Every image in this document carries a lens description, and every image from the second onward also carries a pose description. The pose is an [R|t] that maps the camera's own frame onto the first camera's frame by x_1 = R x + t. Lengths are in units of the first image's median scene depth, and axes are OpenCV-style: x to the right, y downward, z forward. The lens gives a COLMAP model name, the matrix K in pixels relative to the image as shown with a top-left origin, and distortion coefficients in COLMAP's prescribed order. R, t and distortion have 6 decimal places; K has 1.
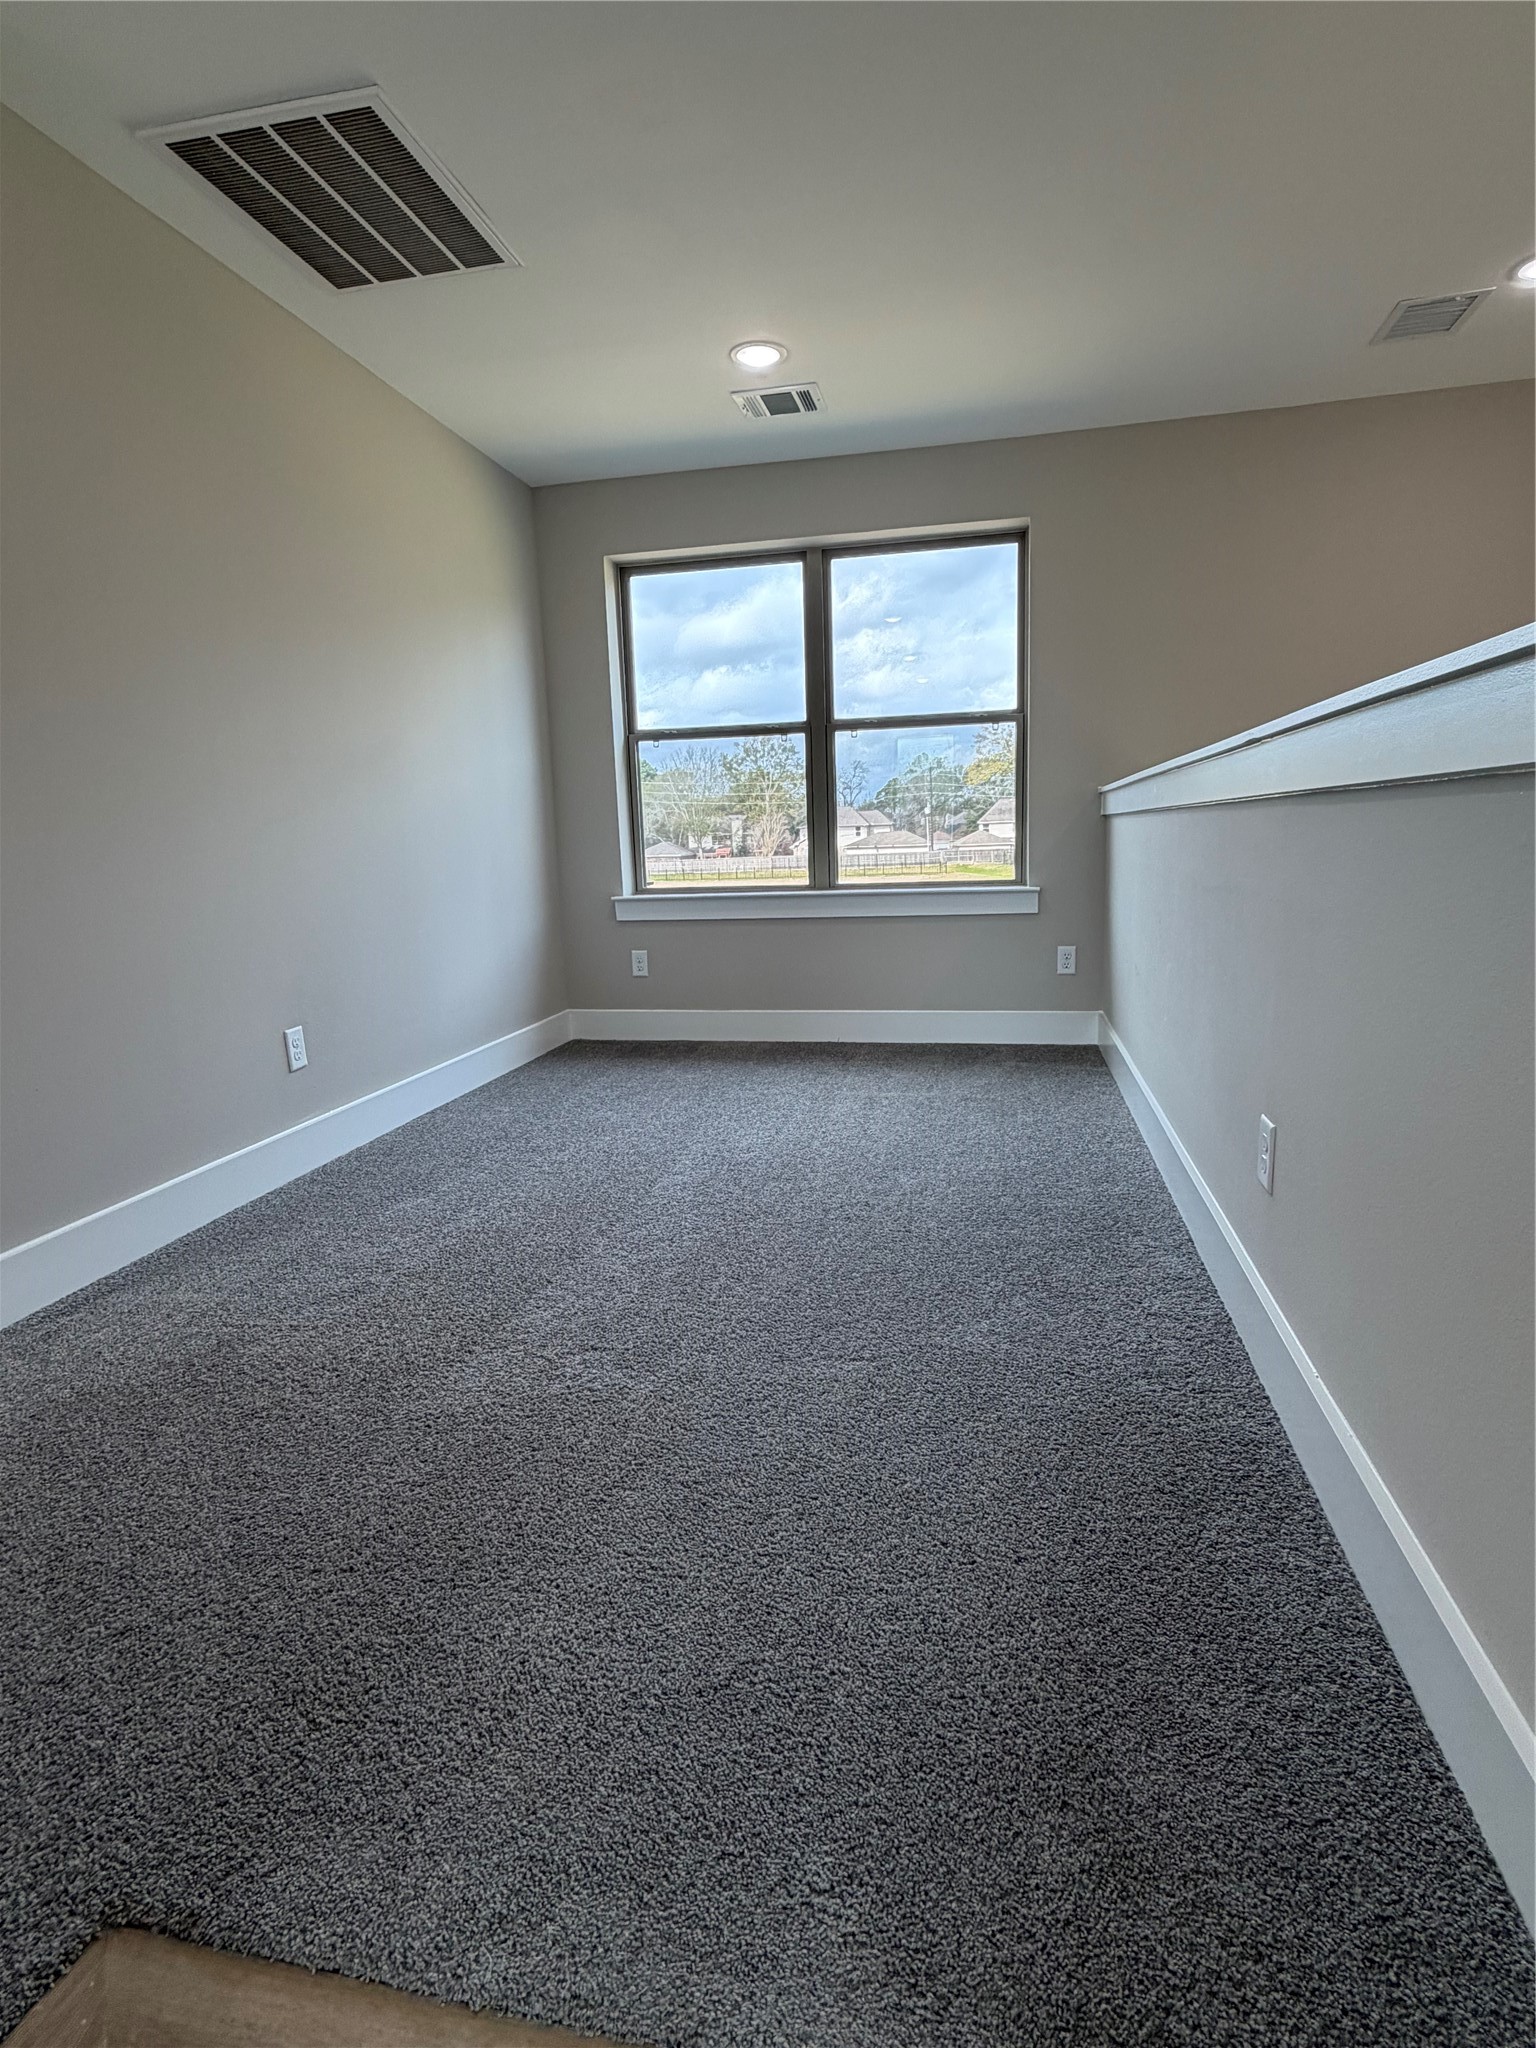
lens RADIAL K [[1059.7, 0, 764.6], [0, 1059.7, 1031.7], [0, 0, 1]] dist [-0.000678, -0.000604]
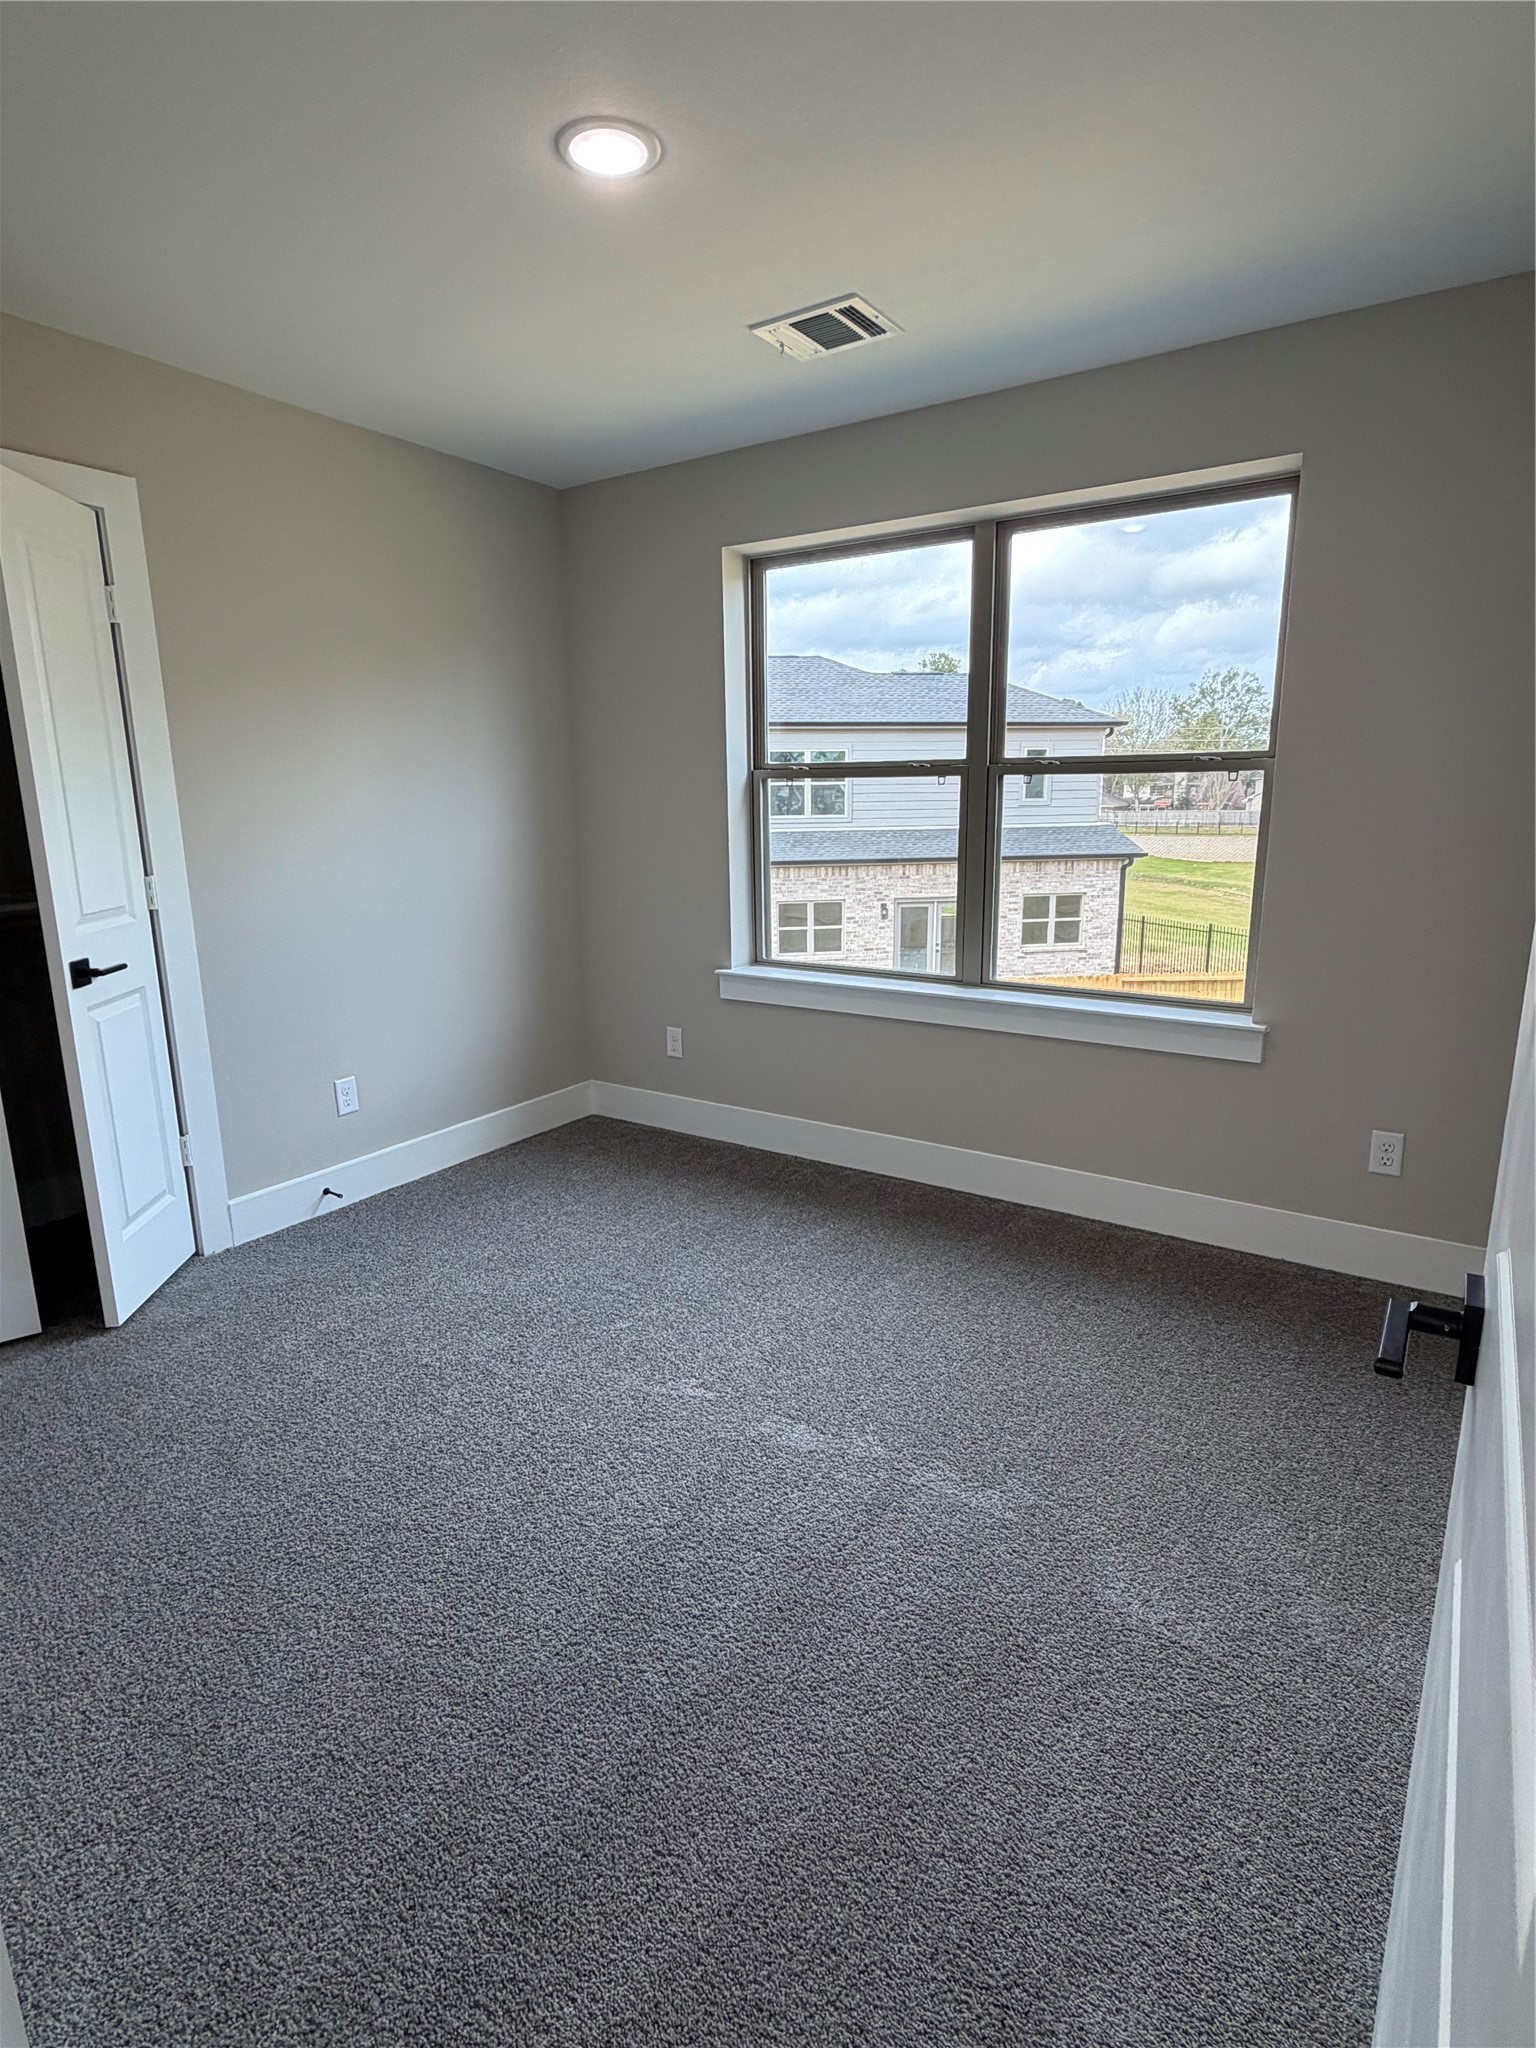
lens RADIAL K [[1059.7, 0, 764.6], [0, 1059.7, 1031.7], [0, 0, 1]] dist [-0.000678, -0.000604]
pose [[0.920550, 0.110166, -0.374768, 0.207205], [-0.090207, 0.993428, 0.070448, -0.144091], [0.380066, -0.031044, 0.924438, 0.259650]]
